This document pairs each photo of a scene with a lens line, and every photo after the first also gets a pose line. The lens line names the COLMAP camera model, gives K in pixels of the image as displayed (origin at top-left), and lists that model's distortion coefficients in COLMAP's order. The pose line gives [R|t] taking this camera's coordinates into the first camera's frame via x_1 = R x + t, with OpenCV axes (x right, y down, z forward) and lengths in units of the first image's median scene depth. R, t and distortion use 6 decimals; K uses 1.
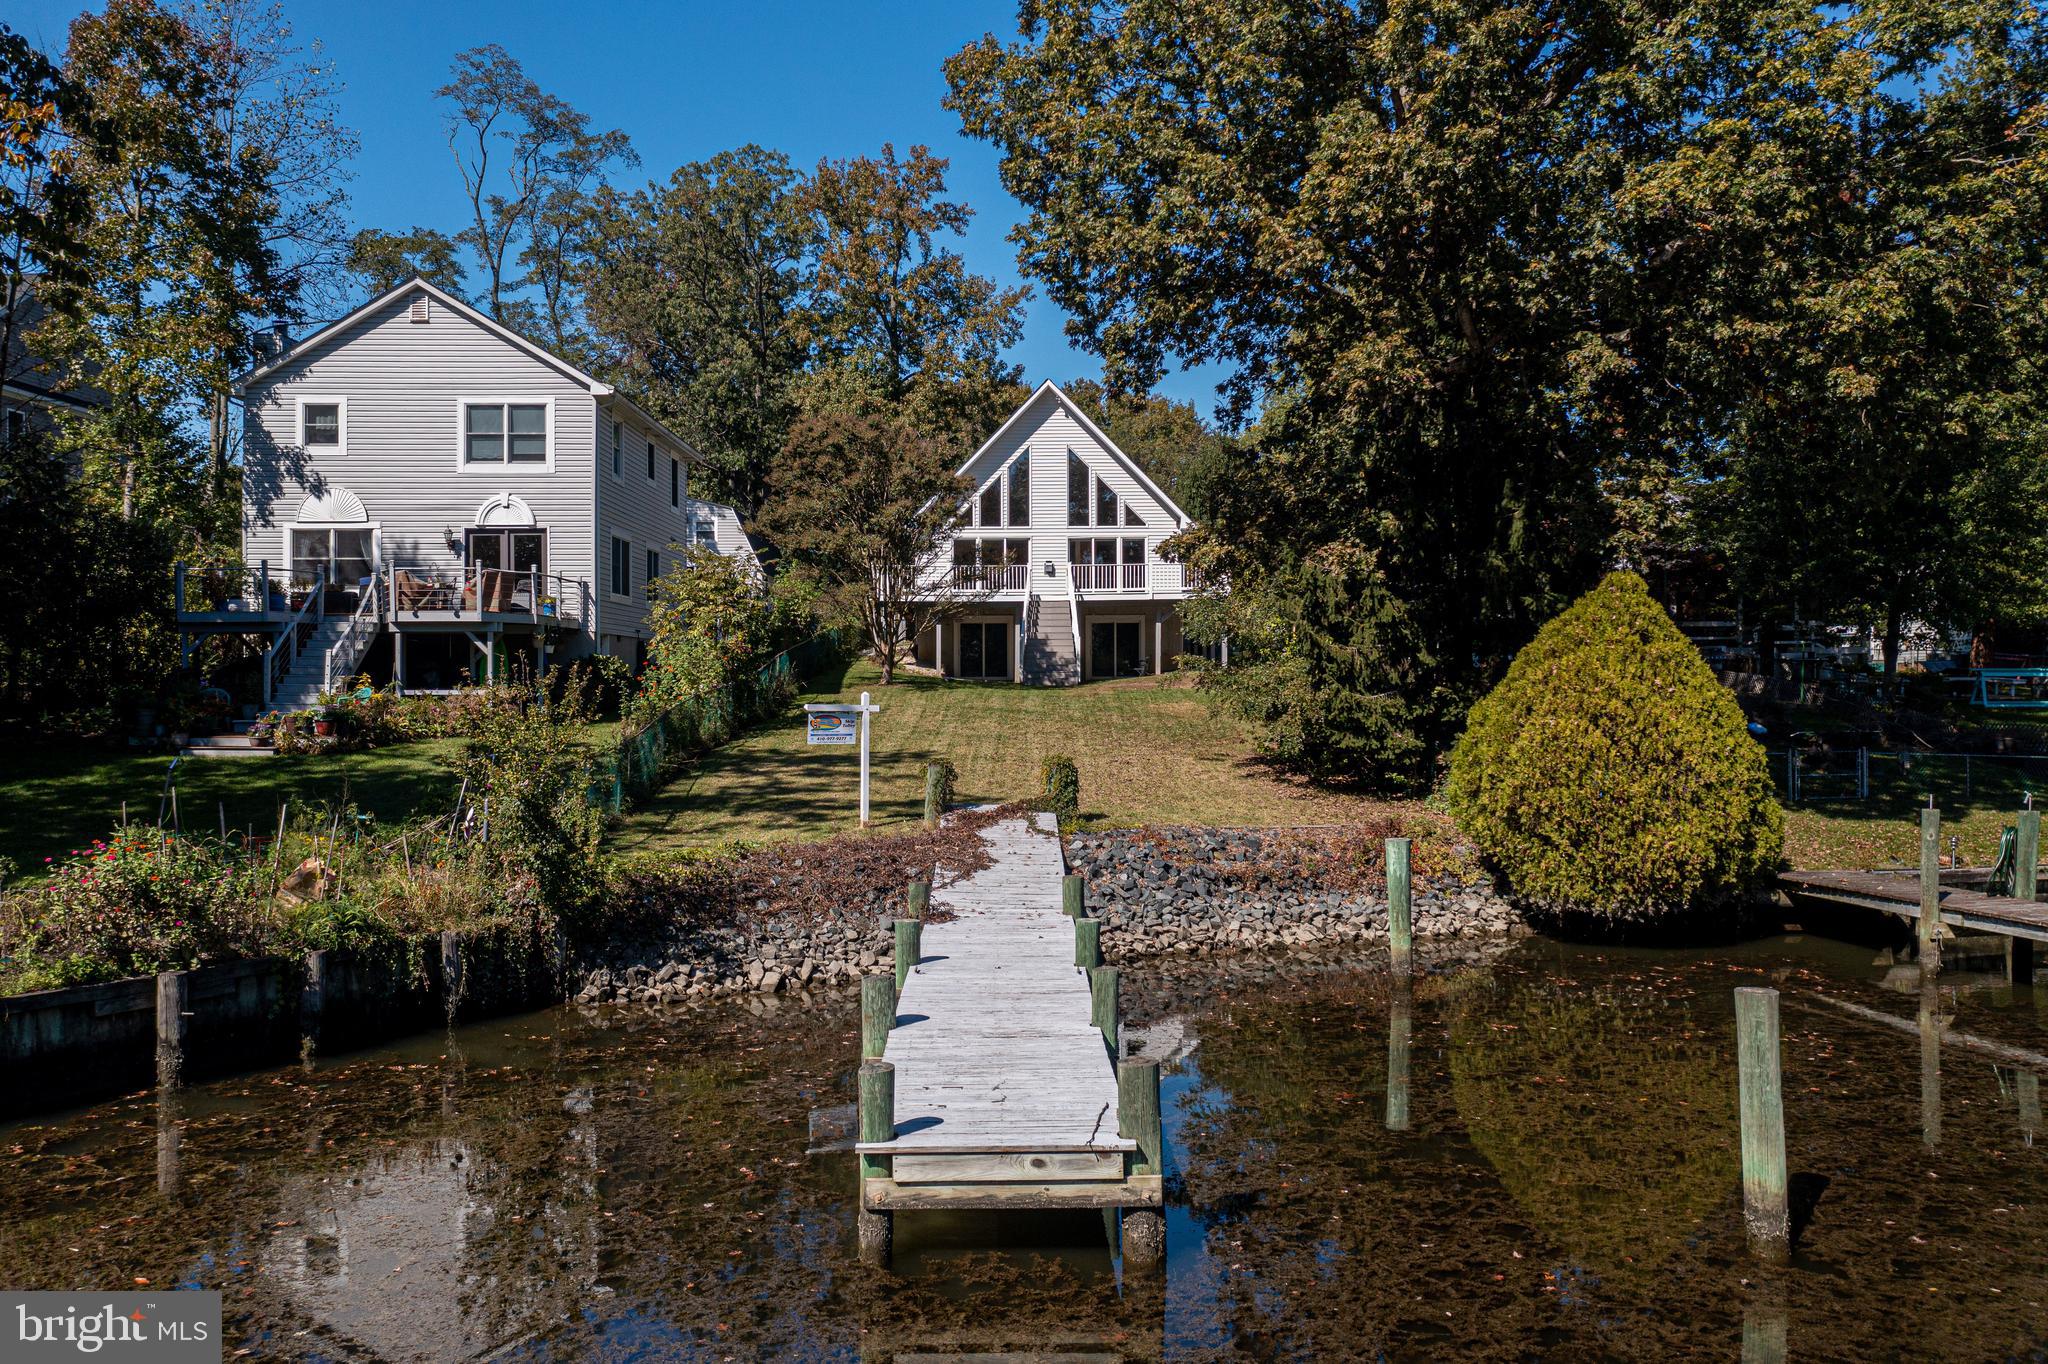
lens RADIAL K [[1622.8, 0, 1024.0], [0, 1622.8, 682.0], [0, 0, 1]] dist [-0.006886, 0.002392]
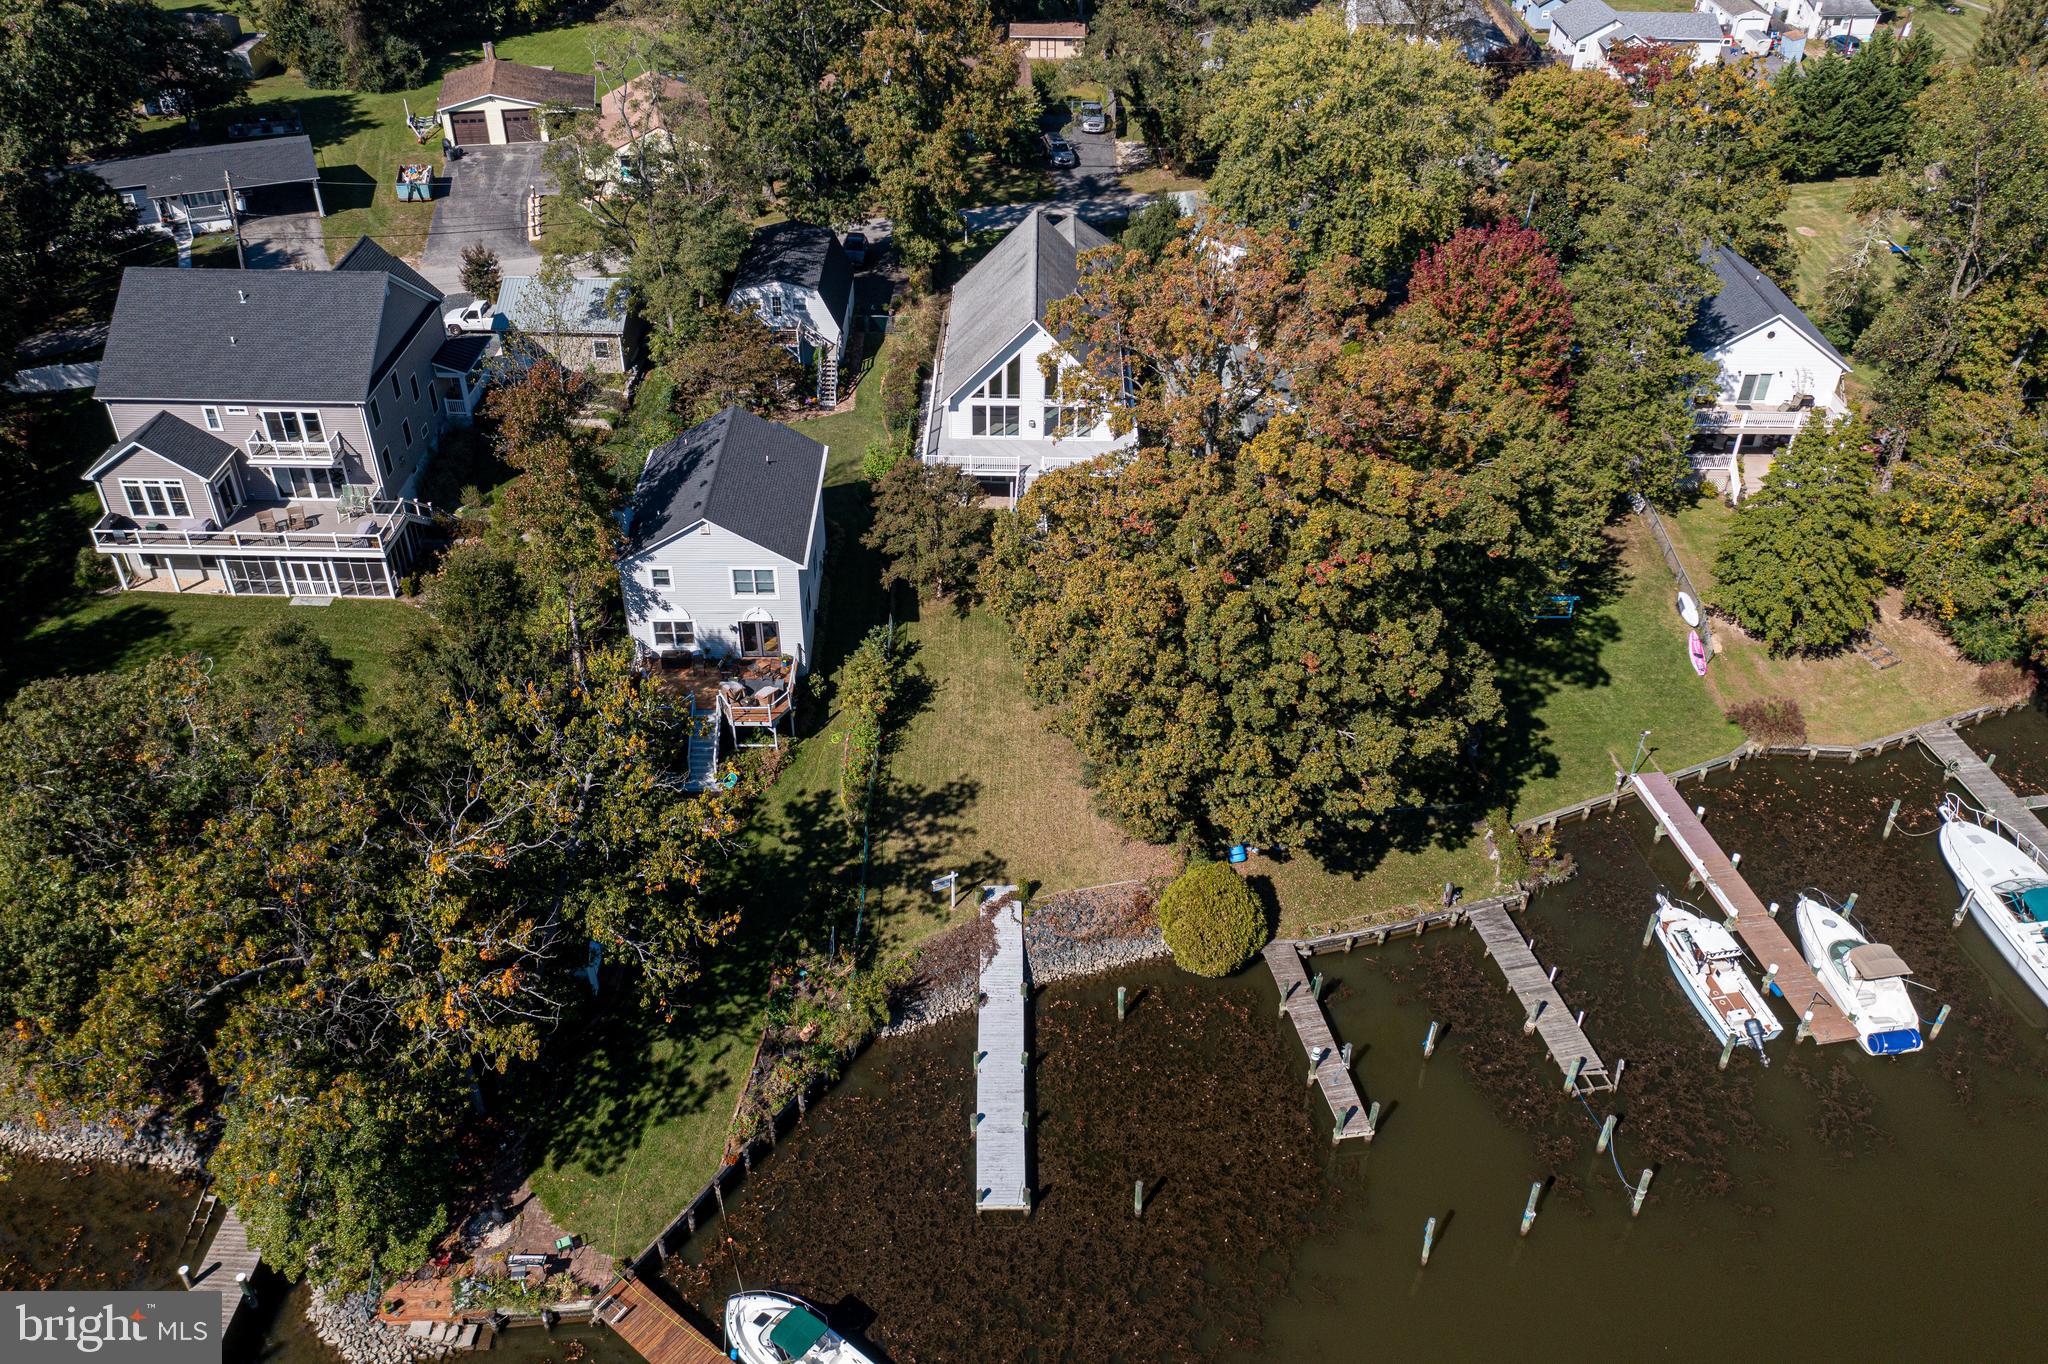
lens RADIAL K [[1622.8, 0, 1024.0], [0, 1622.8, 682.0], [0, 0, 1]] dist [-0.006886, 0.002392]
pose [[0.999886, 0.013359, 0.006979, -0.000251], [-0.014899, 0.806098, 0.591595, -0.919929], [0.002278, -0.591632, 0.806205, -0.504236]]
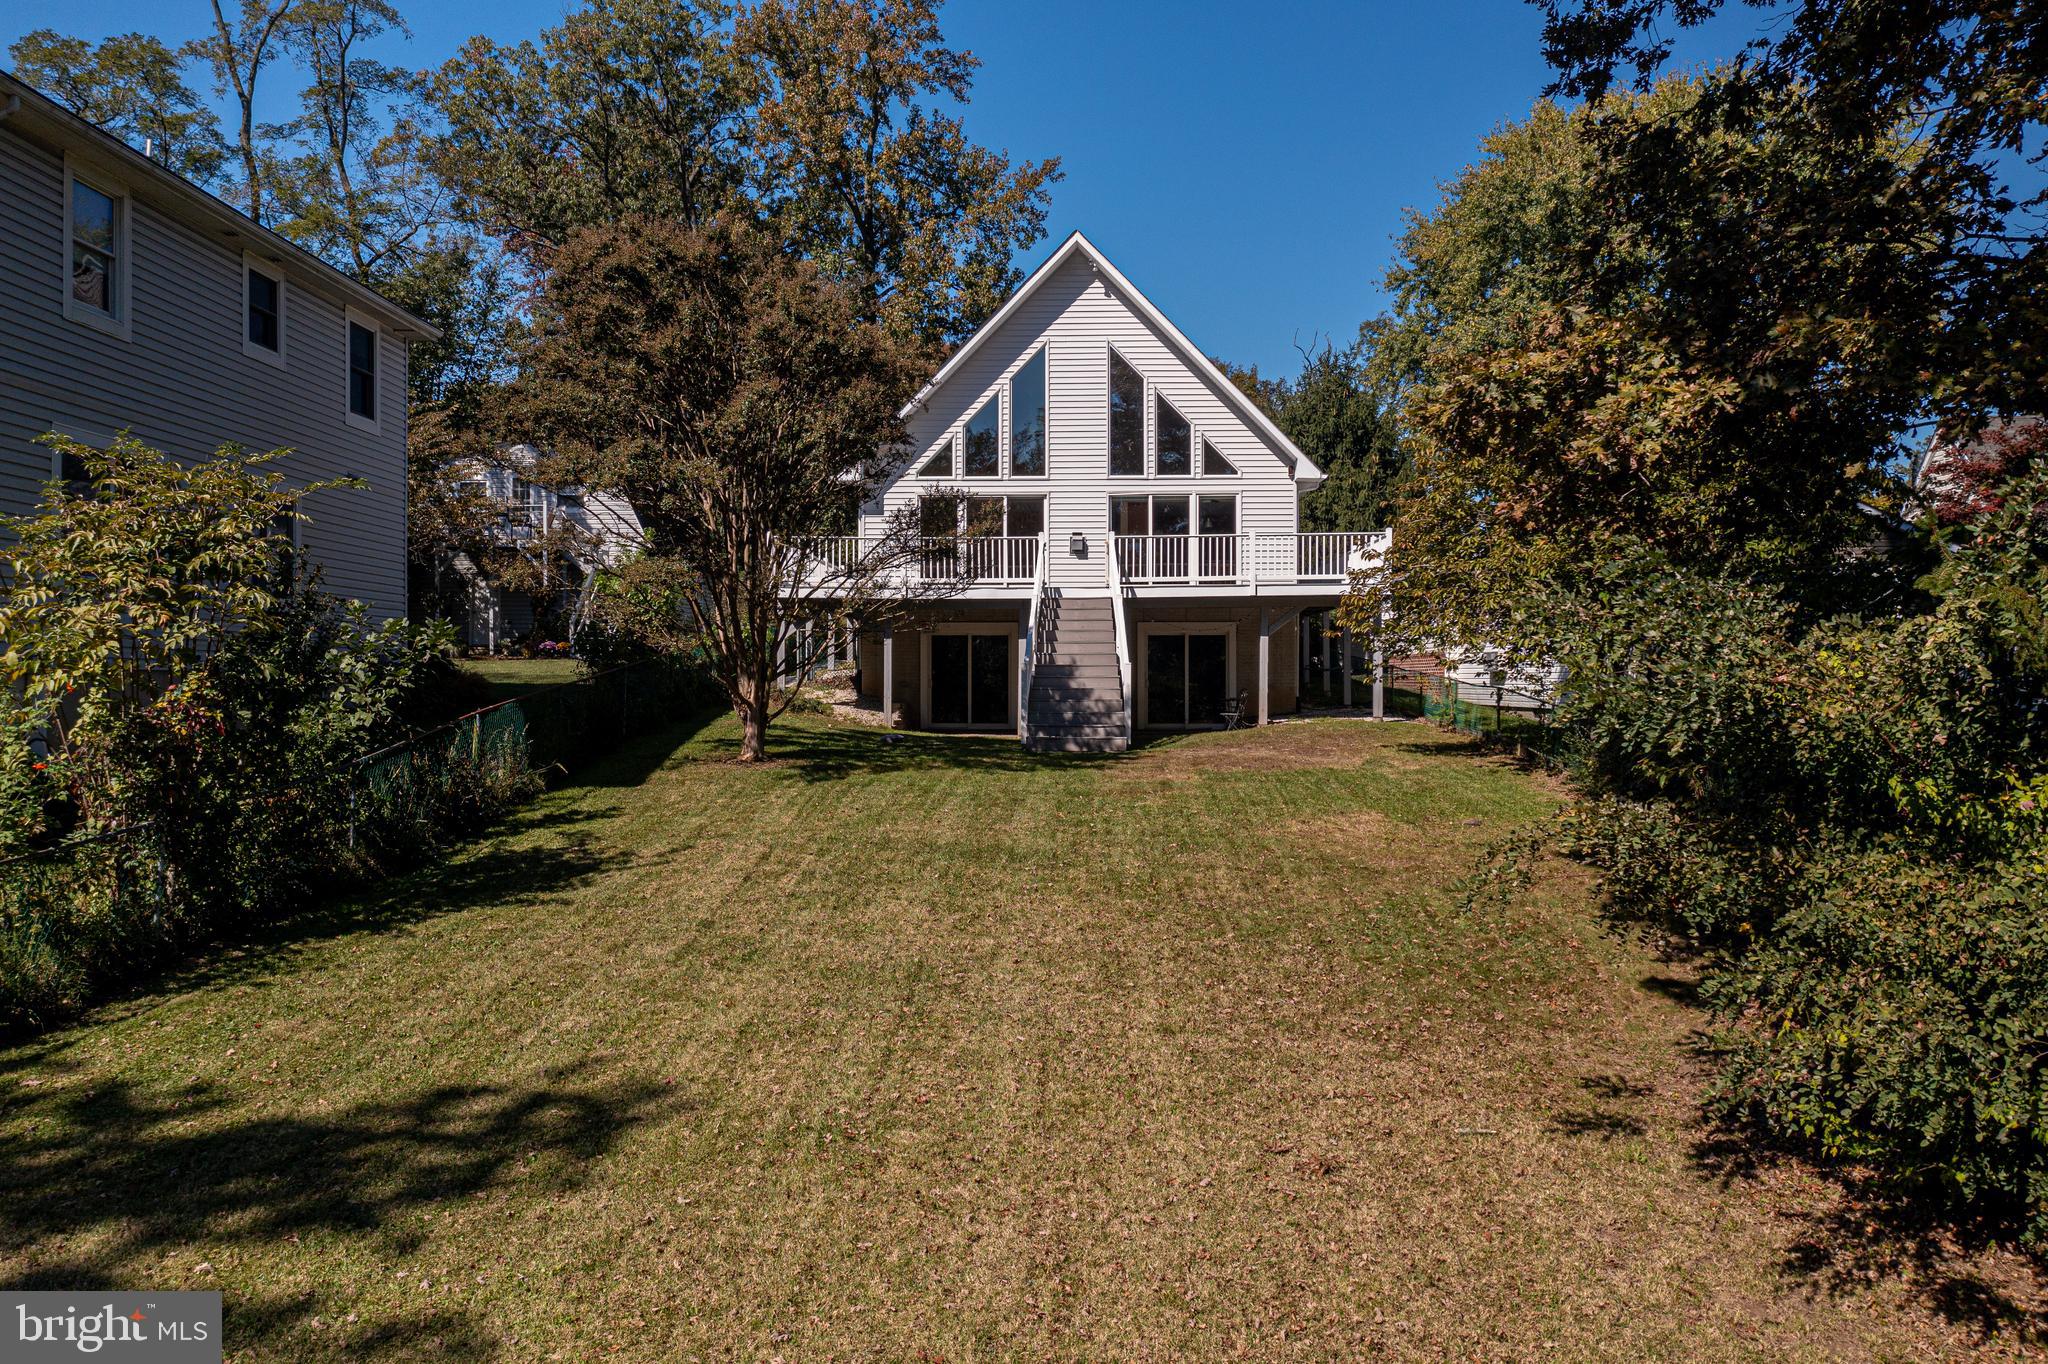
lens RADIAL K [[1622.8, 0, 1024.0], [0, 1622.8, 682.0], [0, 0, 1]] dist [-0.006886, 0.002392]
pose [[0.999718, 0.002858, -0.023573, 0.011154], [-0.002887, 0.999995, -0.001194, -0.020436], [0.023569, 0.001261, 0.999721, 0.445146]]
